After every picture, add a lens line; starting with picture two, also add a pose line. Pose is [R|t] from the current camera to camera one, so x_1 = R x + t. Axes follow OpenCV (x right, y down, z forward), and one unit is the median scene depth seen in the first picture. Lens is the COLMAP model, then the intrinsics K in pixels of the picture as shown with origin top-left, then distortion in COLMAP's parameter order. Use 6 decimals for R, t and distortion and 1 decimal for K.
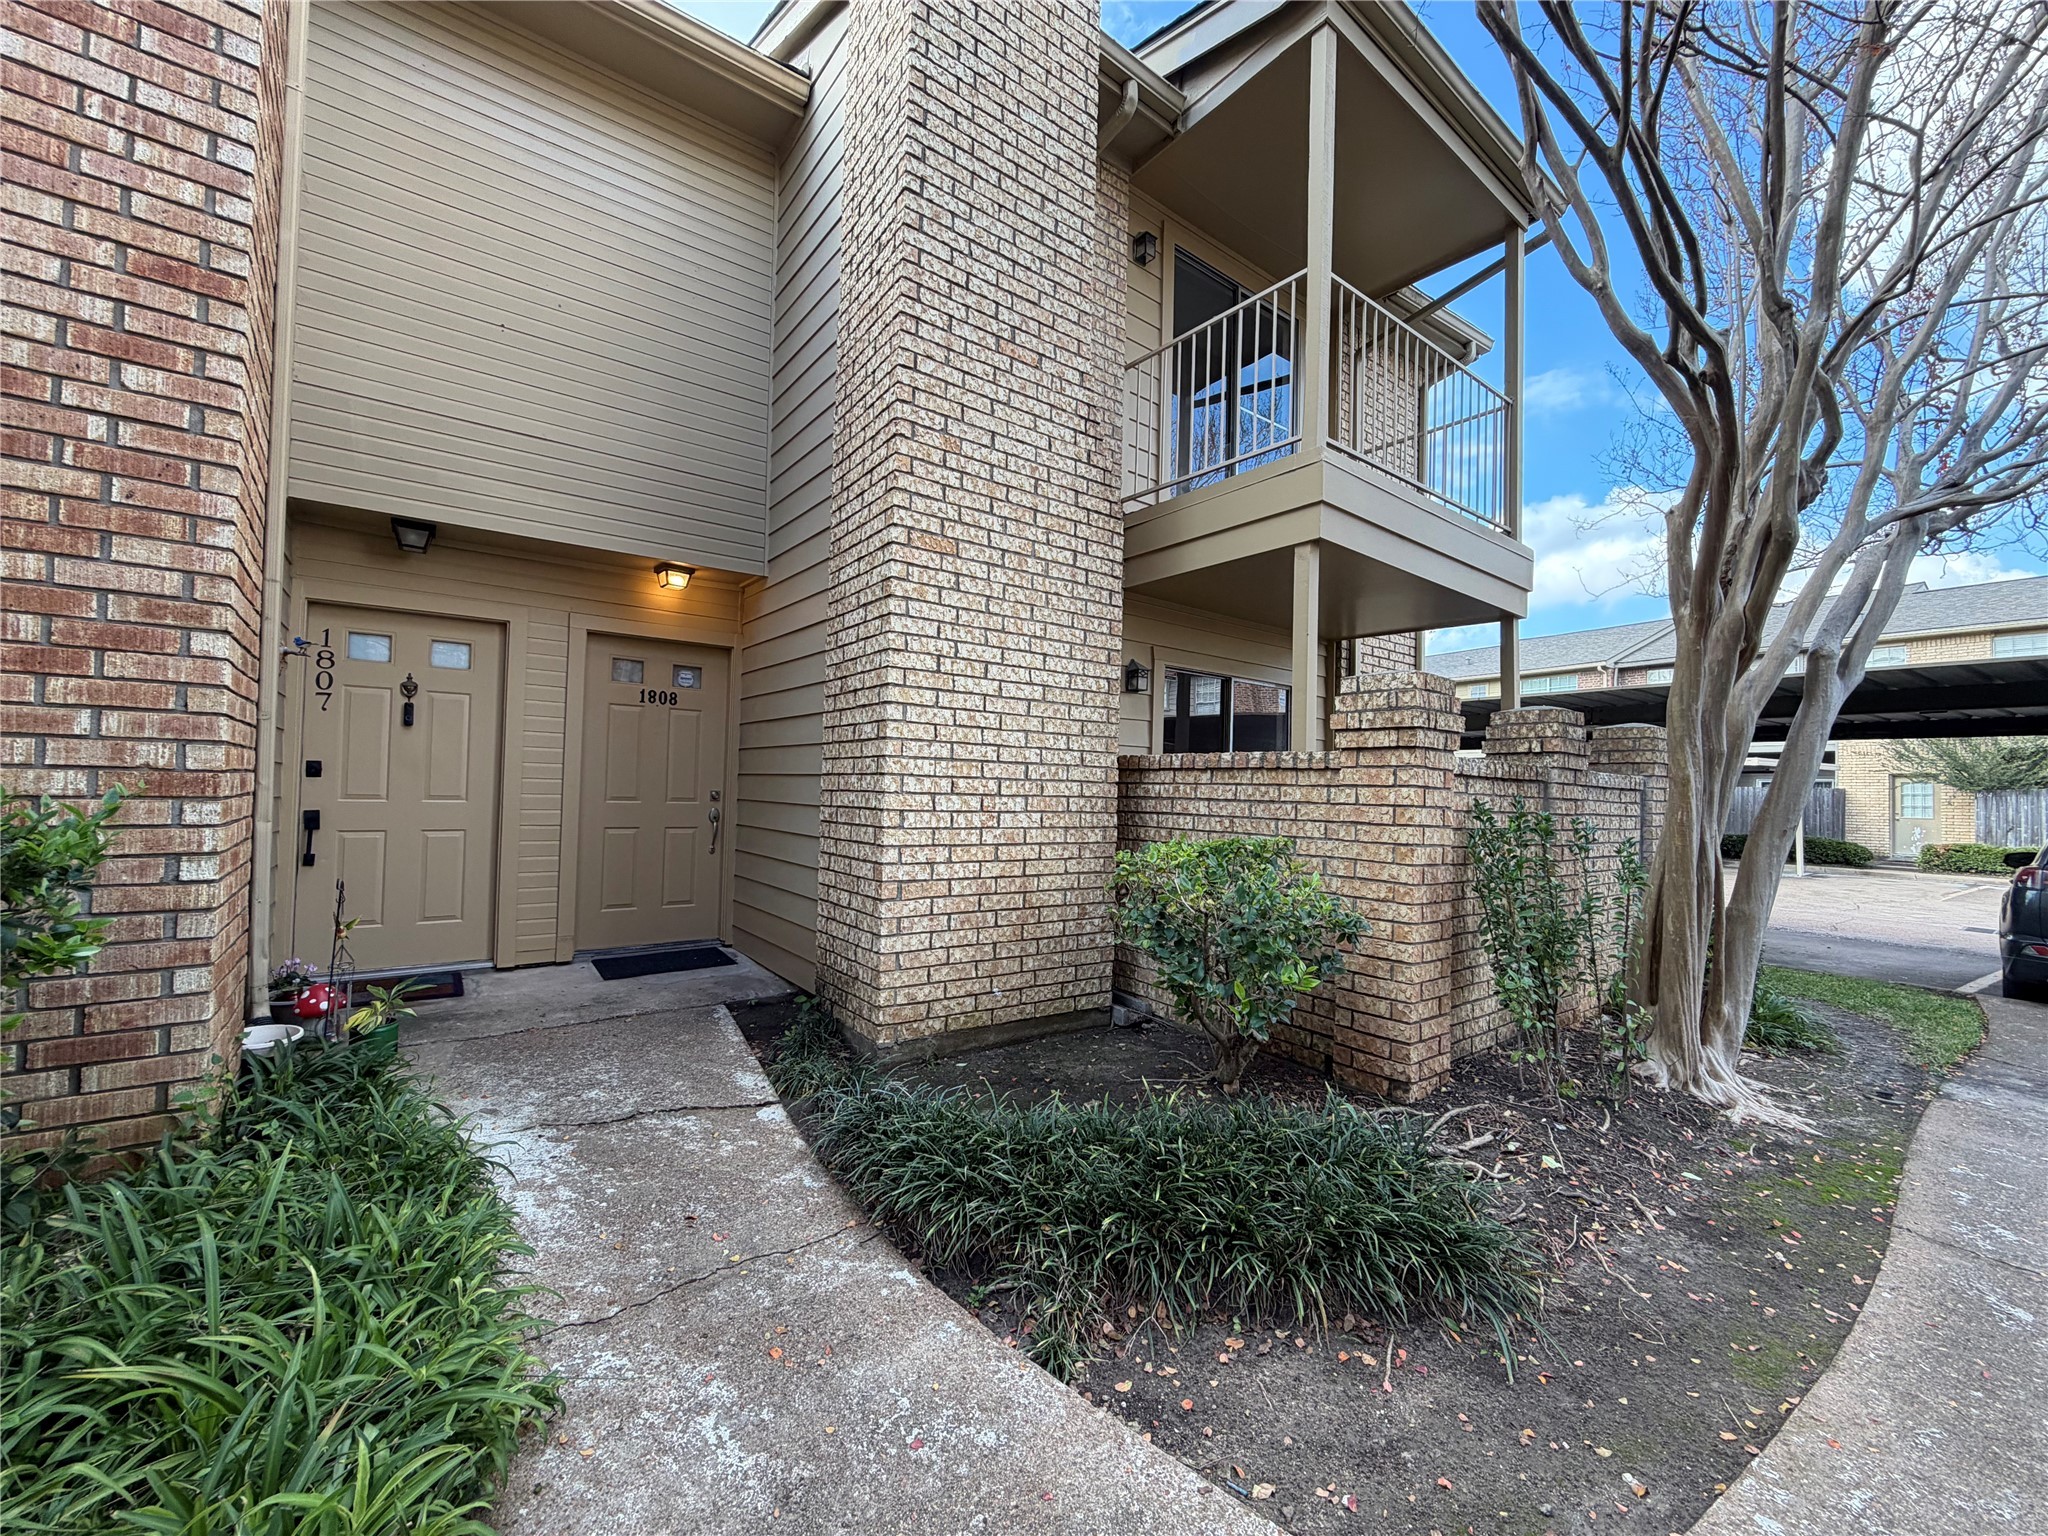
lens RADIAL K [[814.5, 0, 1023.7], [0, 814.5, 769.1], [0, 0, 1]] dist [0.000286, -0.000103]
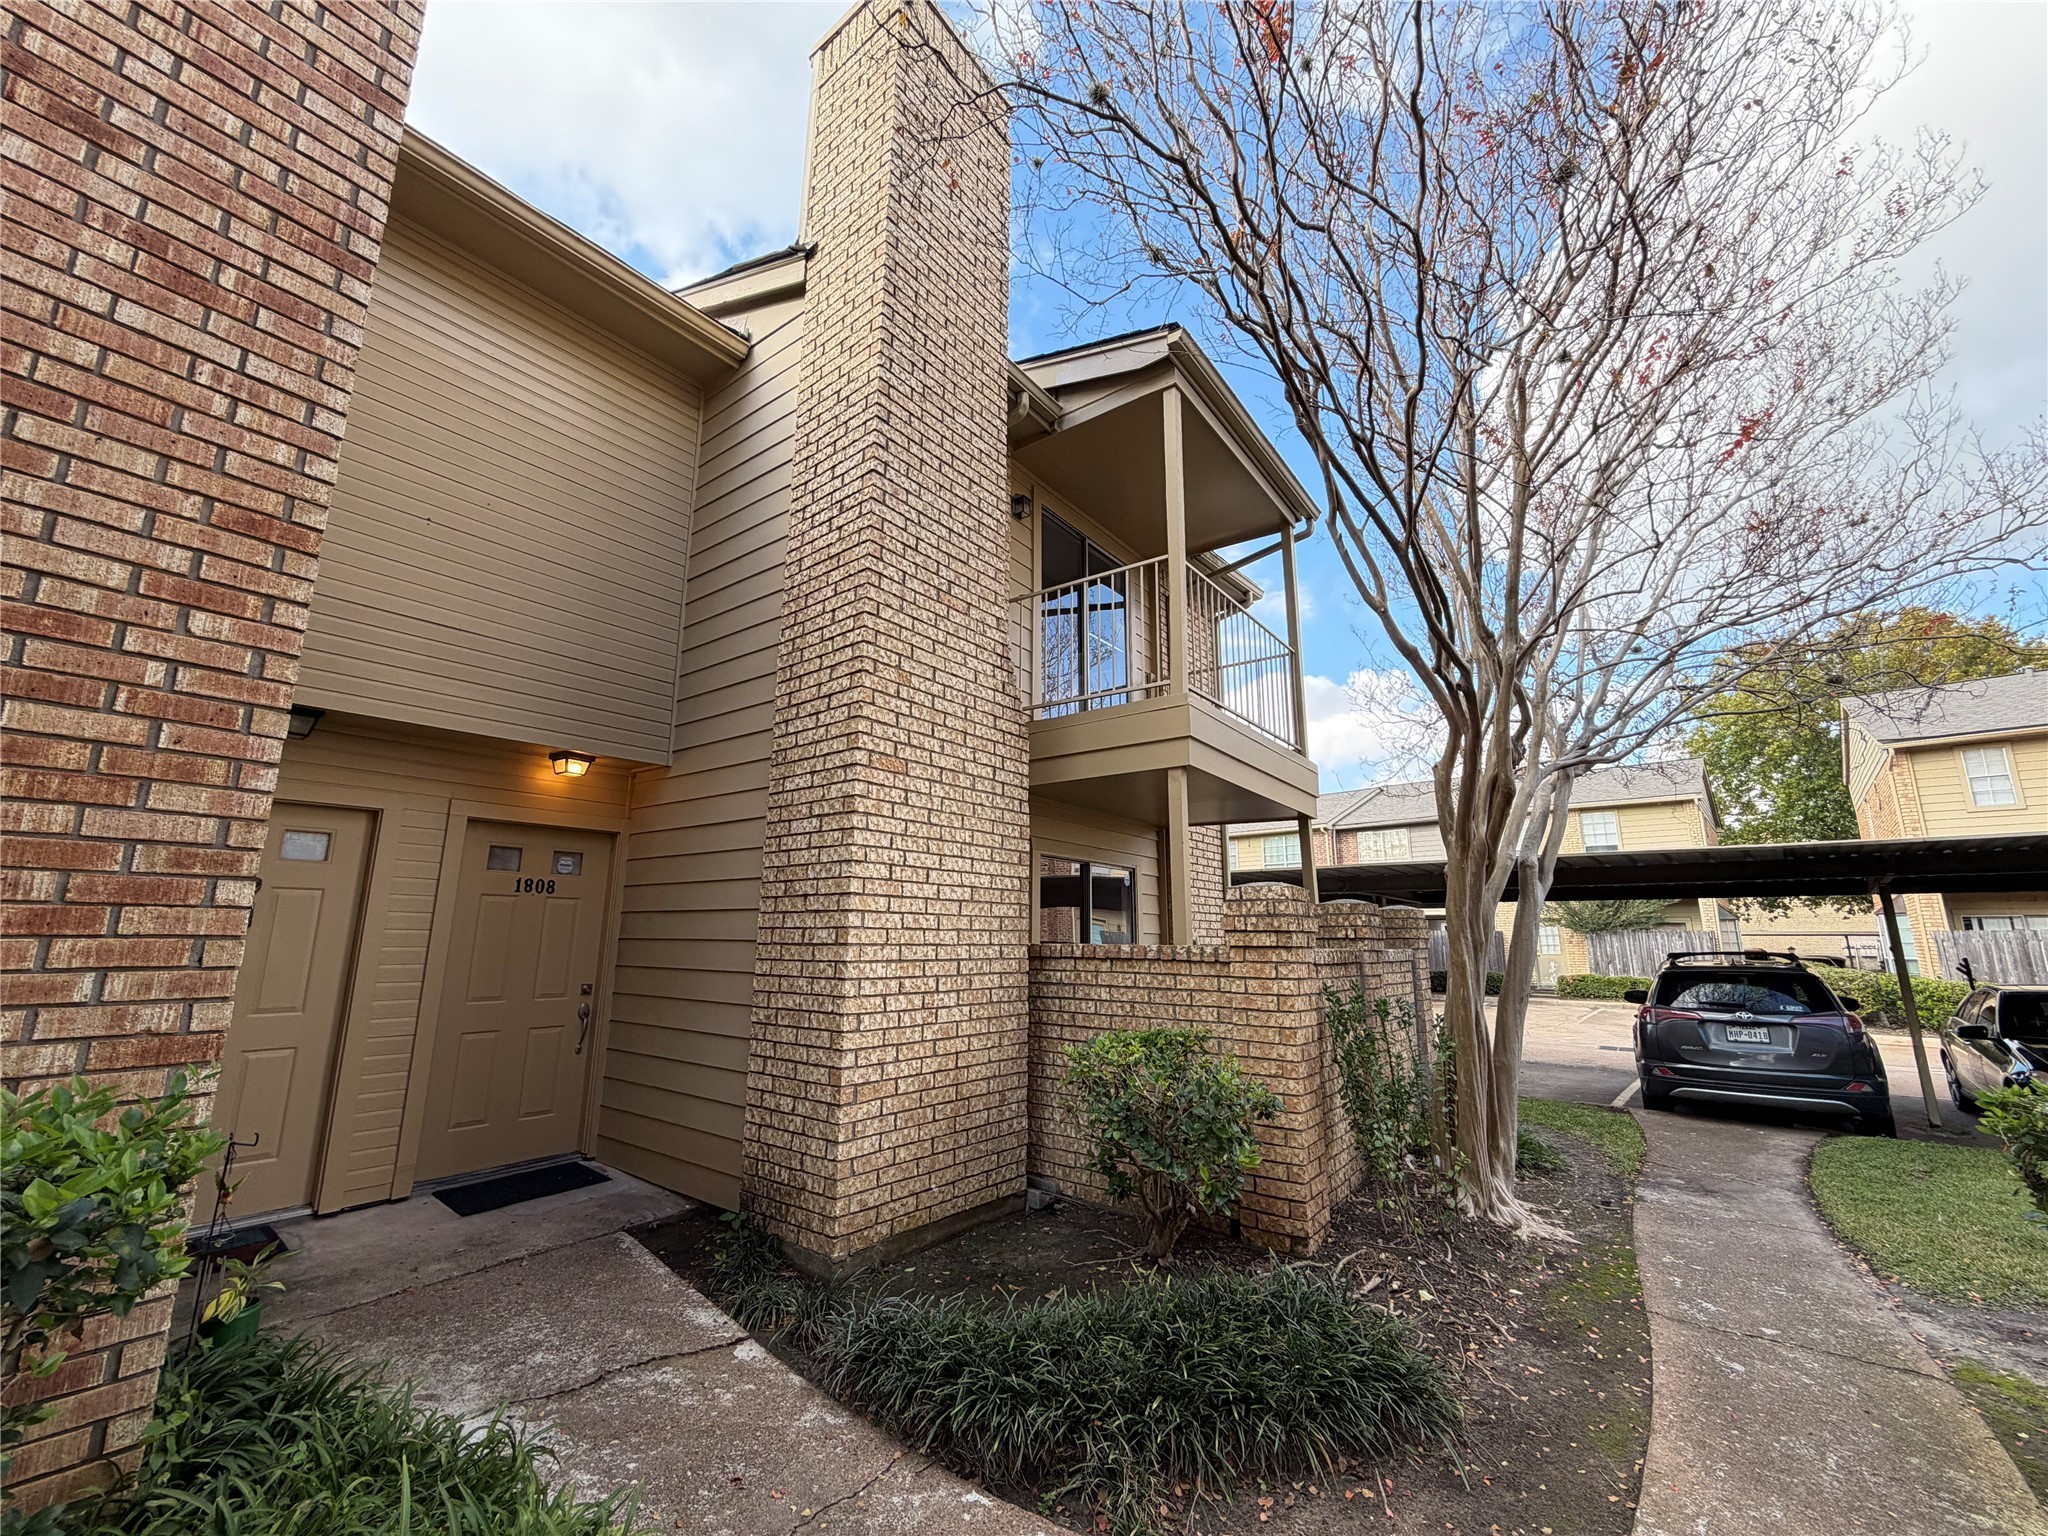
lens RADIAL K [[814.5, 0, 1022.5], [0, 814.5, 769.0], [0, 0, 1]] dist [0.000286, -0.000103]
pose [[0.961897, 0.036723, 0.270936, -0.248981], [0.011014, 0.984930, -0.172602, -0.079169], [-0.273191, 0.169010, 0.946997, -0.112640]]
